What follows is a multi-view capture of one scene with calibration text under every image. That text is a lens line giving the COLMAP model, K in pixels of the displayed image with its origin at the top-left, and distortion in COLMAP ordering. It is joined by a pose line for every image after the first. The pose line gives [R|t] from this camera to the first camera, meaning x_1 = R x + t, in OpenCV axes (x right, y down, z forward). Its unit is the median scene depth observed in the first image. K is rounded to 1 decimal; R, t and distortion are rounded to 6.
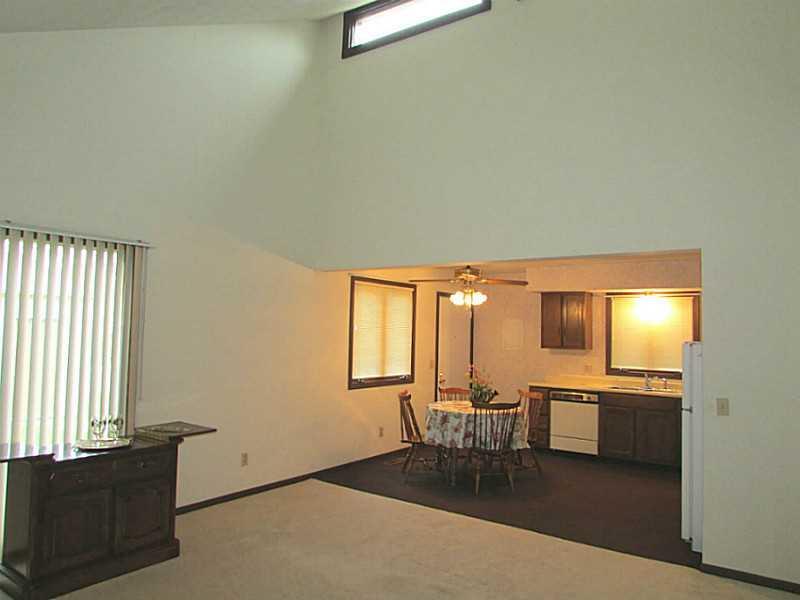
lens RADIAL K [[576.4, 0, 400.3], [0, 576.4, 293.7], [0, 0, 1]] dist [-0.024002, 0.000131]
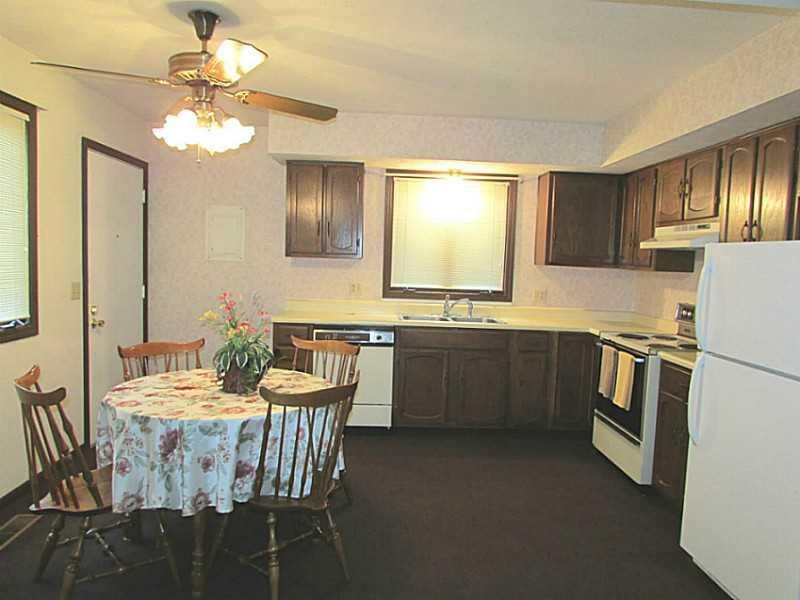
lens RADIAL K [[576.4, 0, 400.3], [0, 576.4, 293.7], [0, 0, 1]] dist [-0.024002, 0.000131]
pose [[0.785114, -0.040093, 0.618052, -0.027882], [-0.052074, 0.990096, 0.130377, 0.055193], [-0.617158, -0.134545, 0.775250, 0.522664]]
